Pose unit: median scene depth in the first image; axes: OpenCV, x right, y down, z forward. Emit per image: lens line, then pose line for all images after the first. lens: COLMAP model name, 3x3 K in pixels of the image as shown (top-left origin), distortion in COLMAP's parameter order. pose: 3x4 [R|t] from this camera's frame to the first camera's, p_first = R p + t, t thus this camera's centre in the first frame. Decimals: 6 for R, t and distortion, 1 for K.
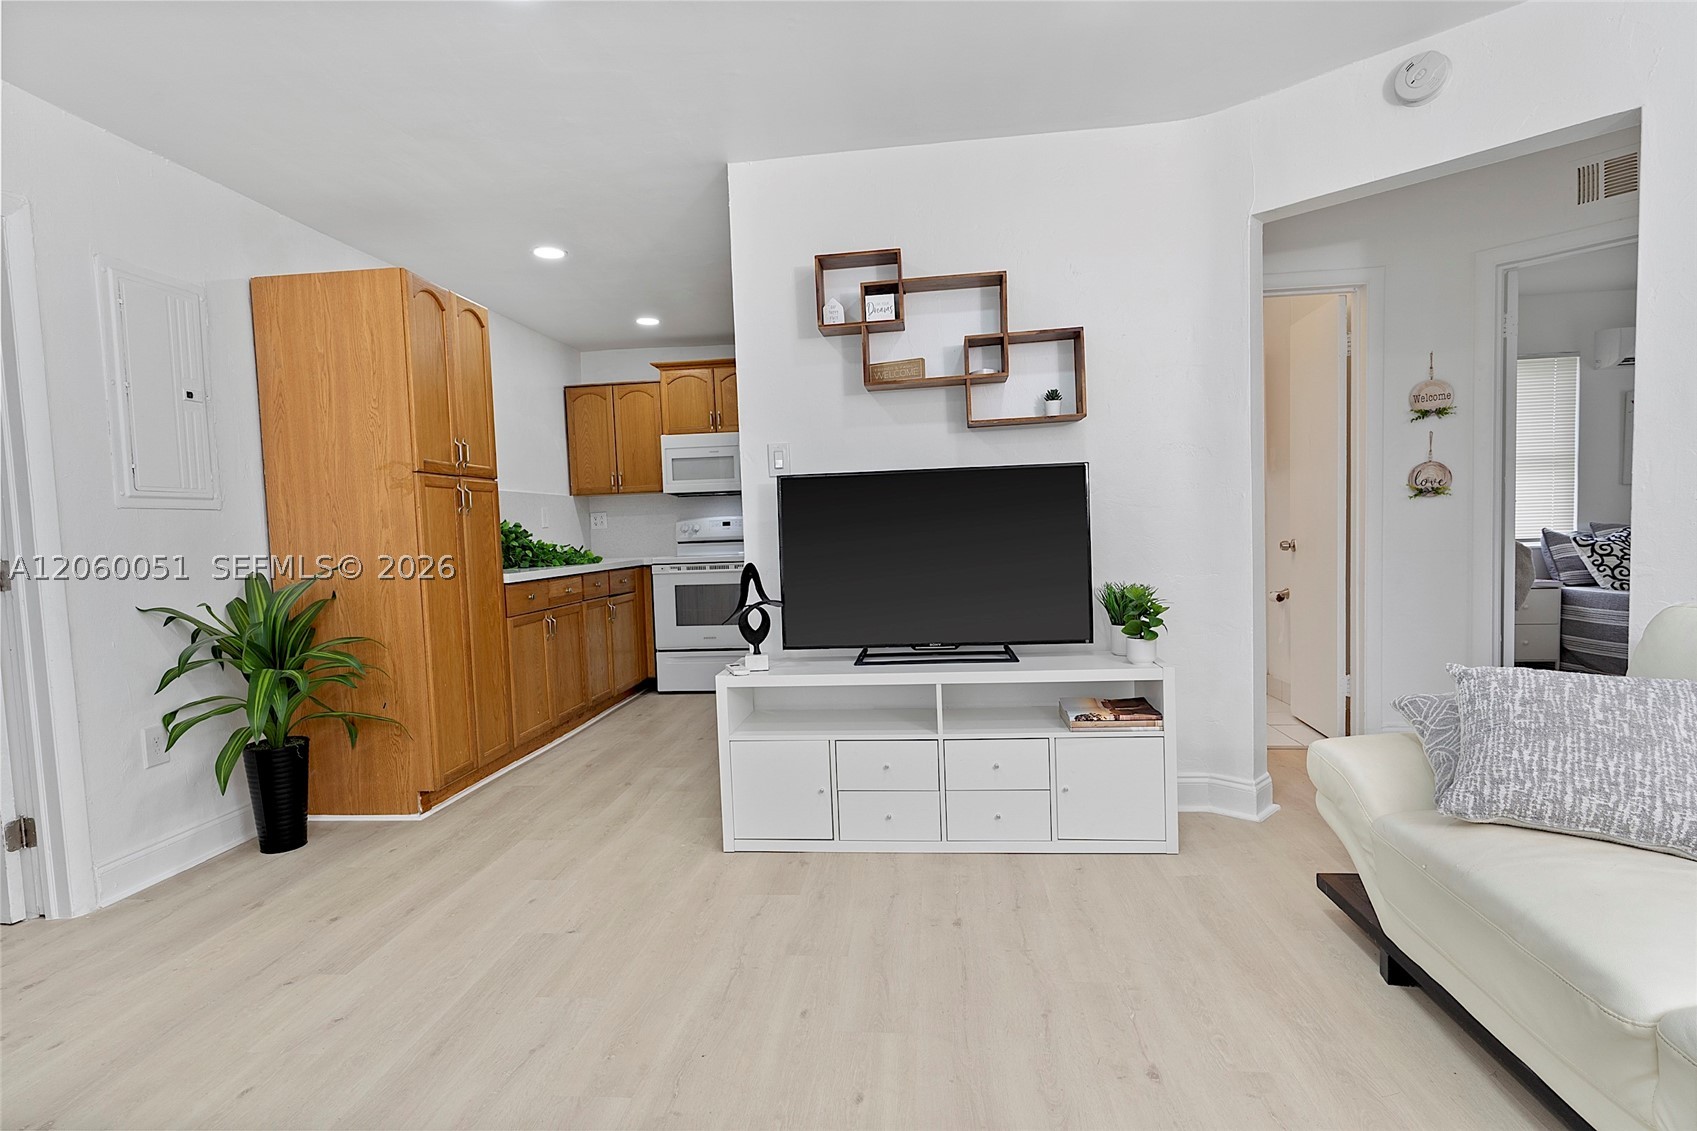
lens RADIAL K [[844.7, 0, 849.9], [0, 844.7, 569.0], [0, 0, 1]] dist [0.003749, -0.000053]
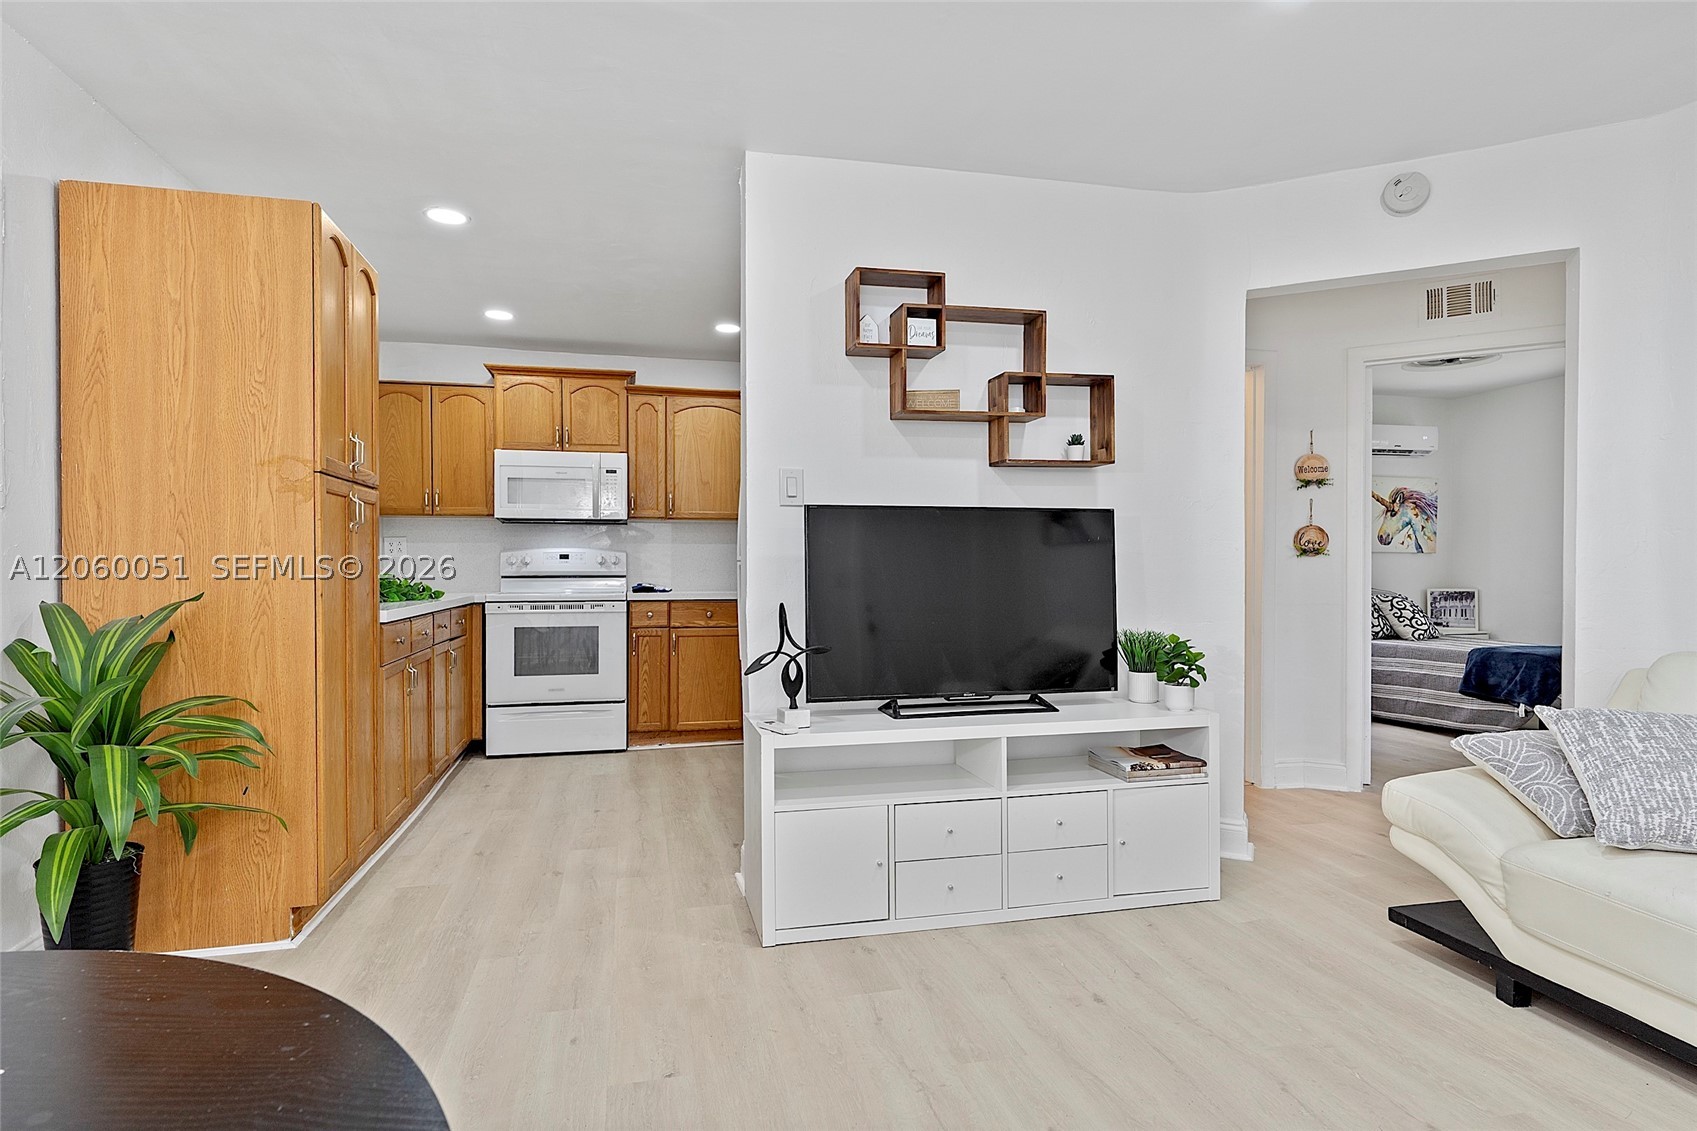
lens RADIAL K [[872.4, 0, 848.5], [0, 872.4, 565.5], [0, 0, 1]] dist [0.005299, 0.000833]
pose [[0.943591, 0.034250, 0.329338, -0.320171], [-0.016090, 0.998204, -0.057711, 0.004781], [-0.330723, 0.049157, 0.942447, 0.118834]]
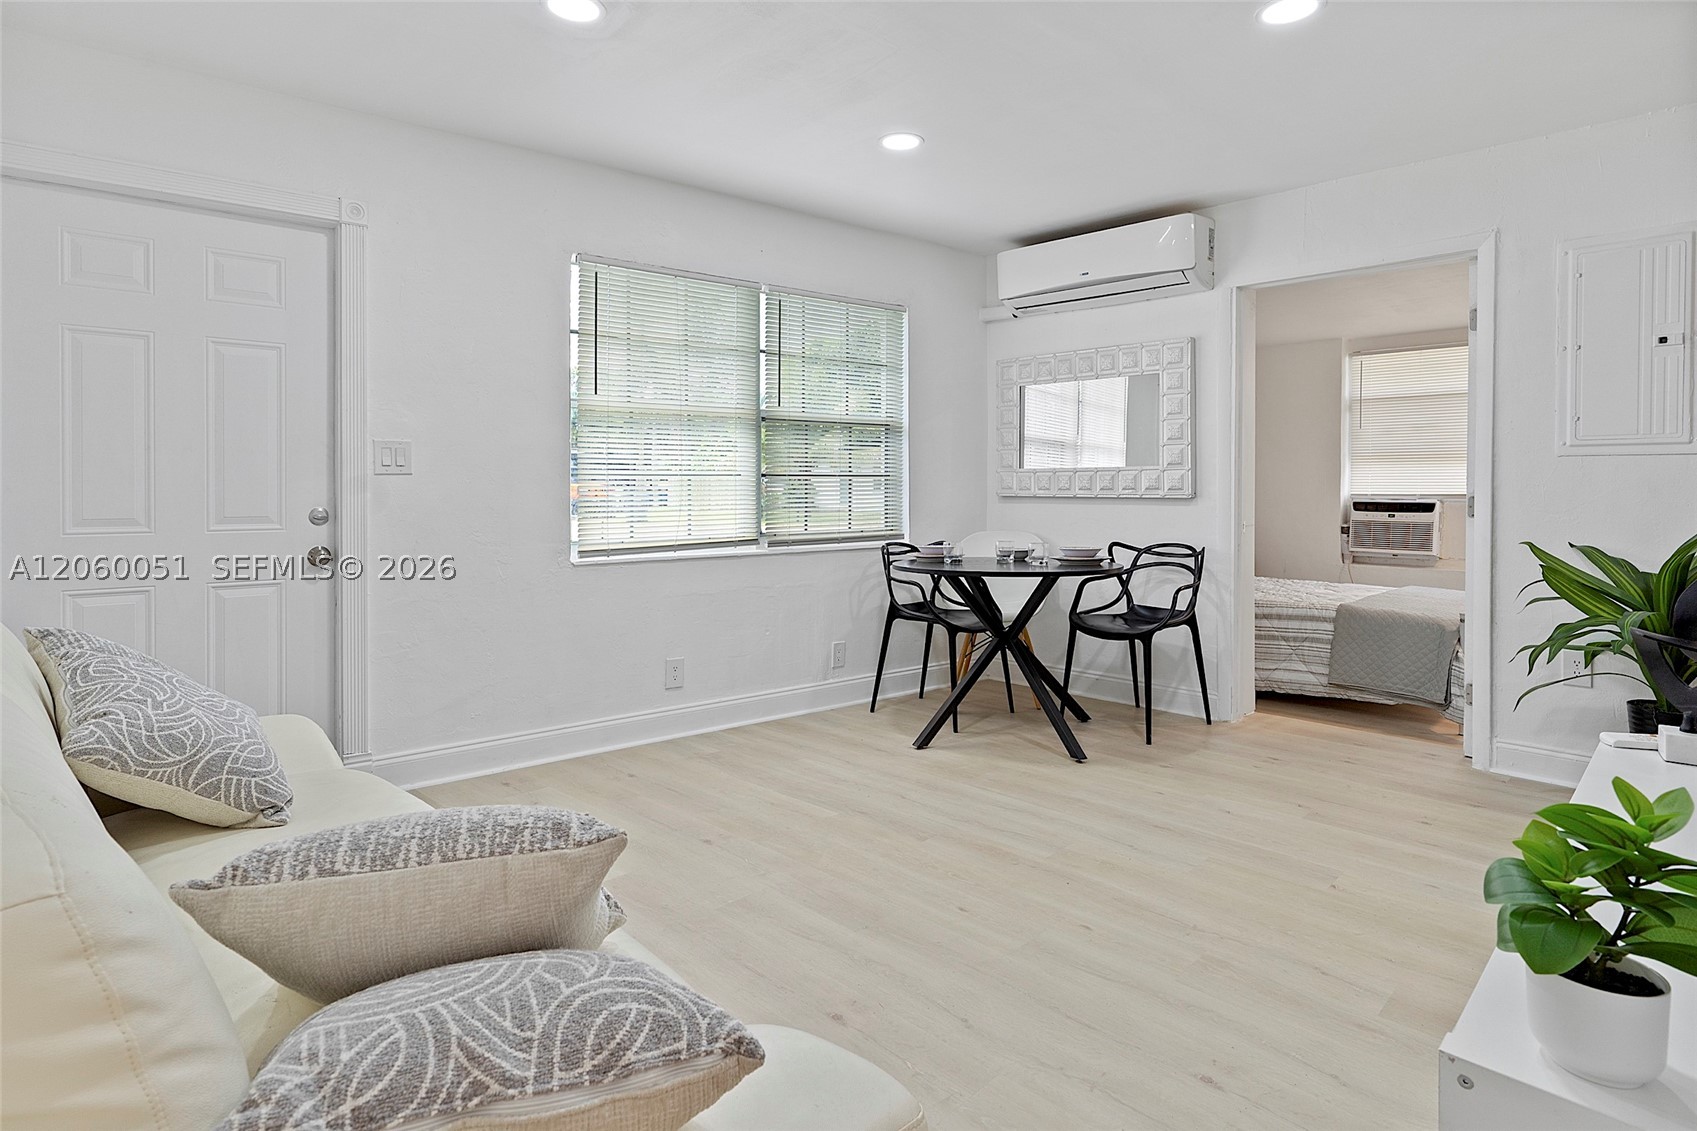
lens RADIAL K [[894.7, 0, 838.0], [0, 894.7, 491.4], [0, 0, 1]] dist [0.002521, 0.000111]
pose [[-0.631796, 0.041771, -0.774009, 0.603039], [-0.020386, 0.997306, 0.070462, -0.074238], [0.774867, 0.060296, -0.629242, 0.835152]]
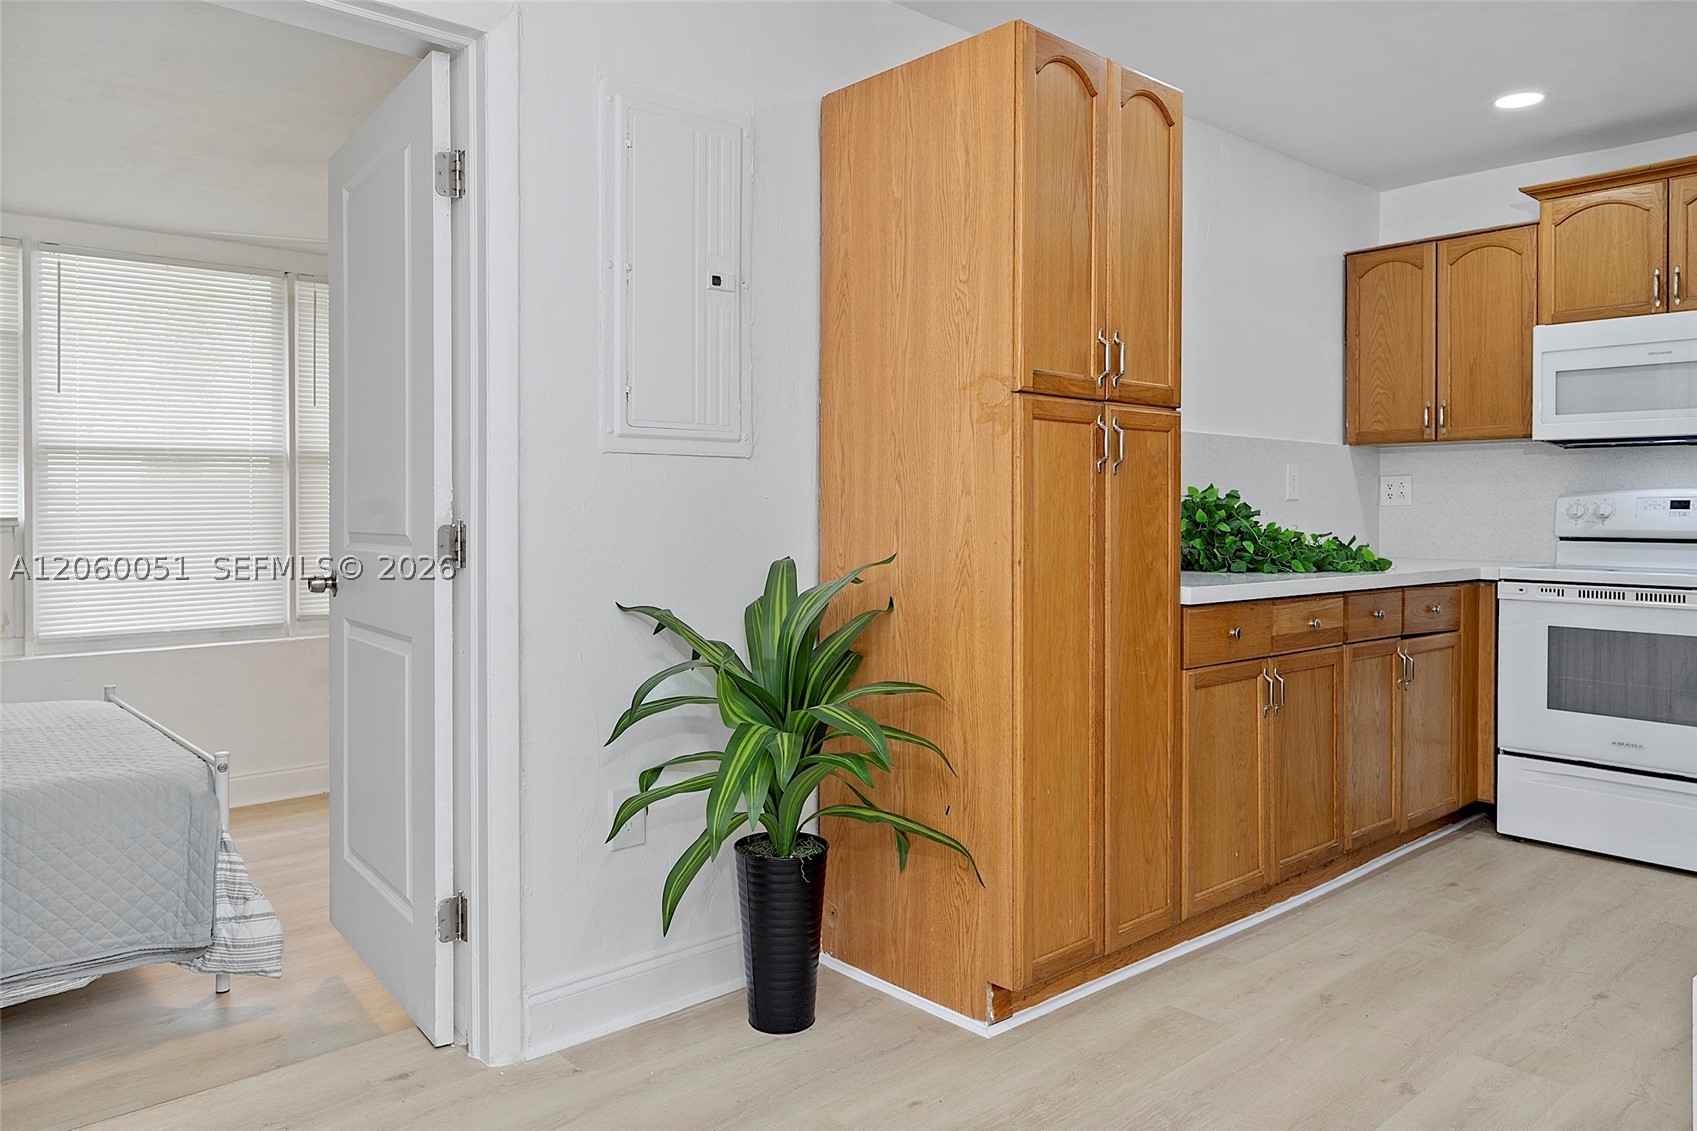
lens RADIAL K [[1168.3, 0, 841.2], [0, 1168.3, 511.2], [0, 0, 1]] dist [0.008500, 0.005178]
pose [[0.733997, 0.040931, -0.677918, -0.085709], [-0.065103, 0.997826, -0.010243, -0.023626], [0.676025, 0.051653, 0.735066, 0.375860]]
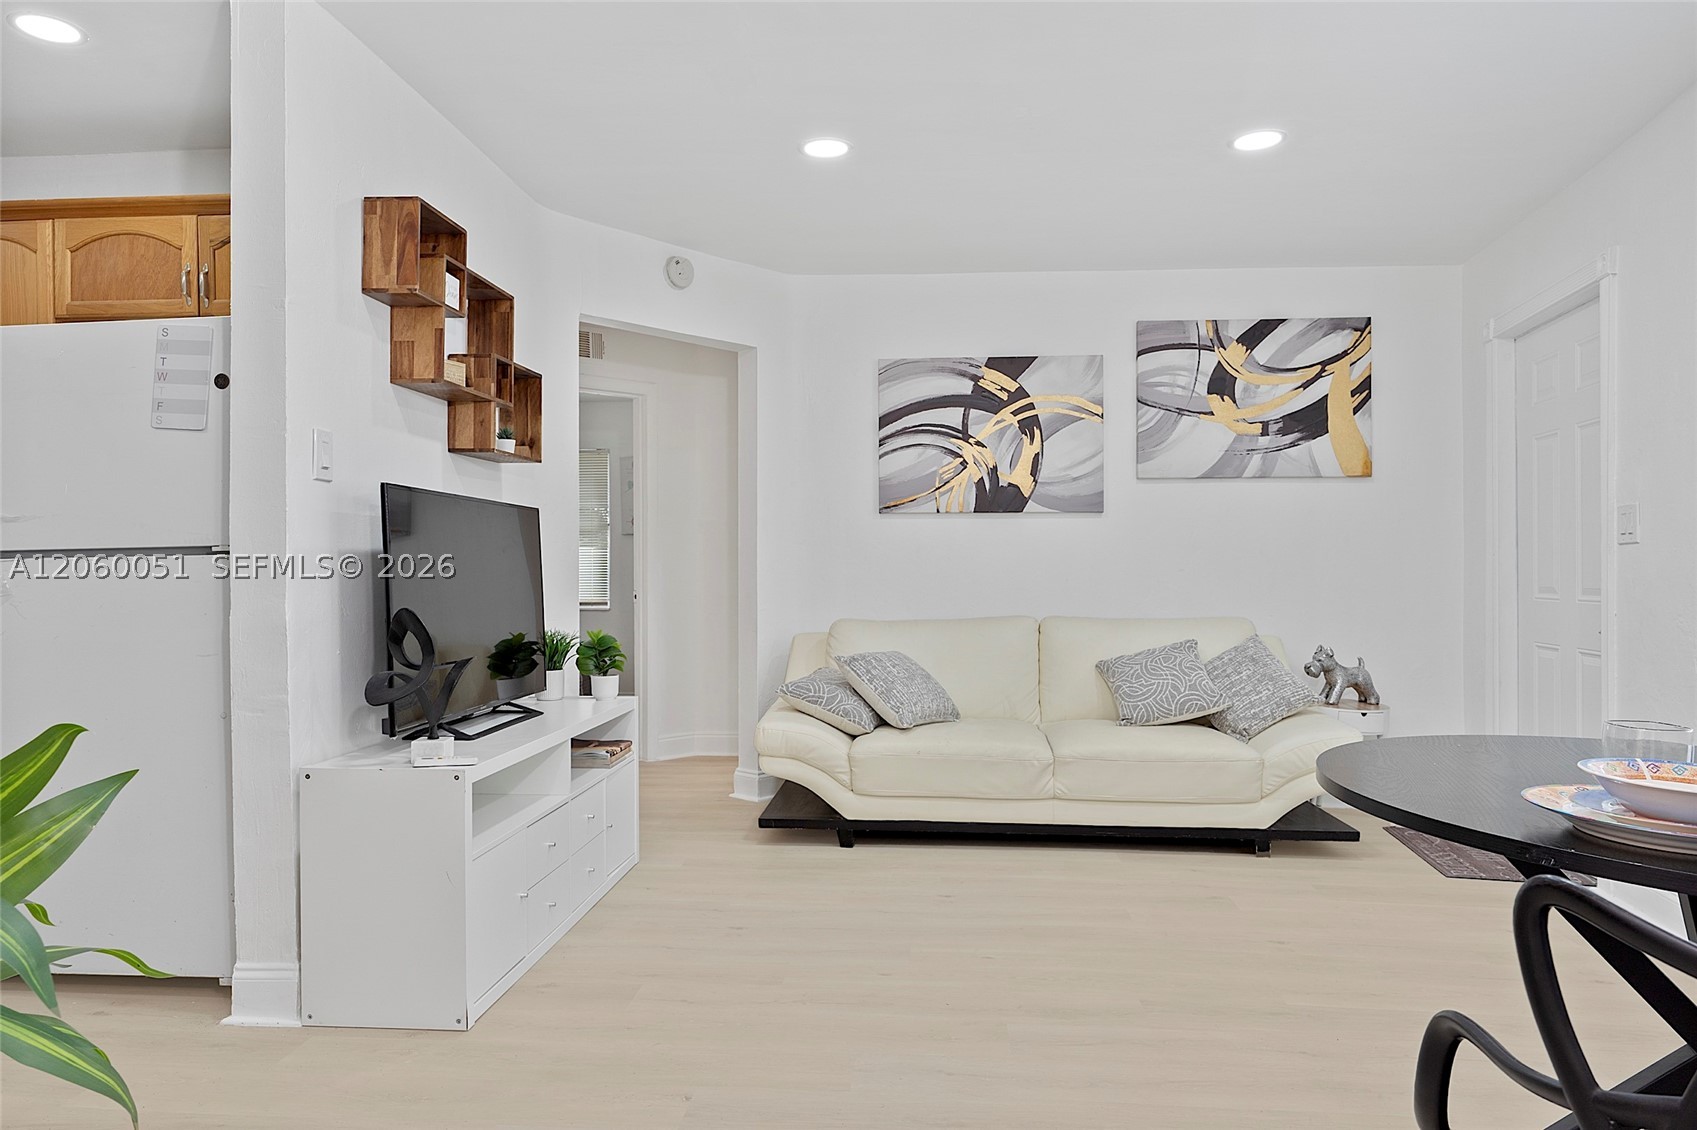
lens RADIAL K [[1086.2, 0, 848.5], [0, 1086.2, 565.0], [0, 0, 1]] dist [-0.002401, -0.000589]
pose [[-0.021378, 0.043827, 0.998810, -0.907028], [0.052648, 0.997702, -0.042652, 0.012859], [-0.998384, 0.051673, -0.023637, 0.605092]]
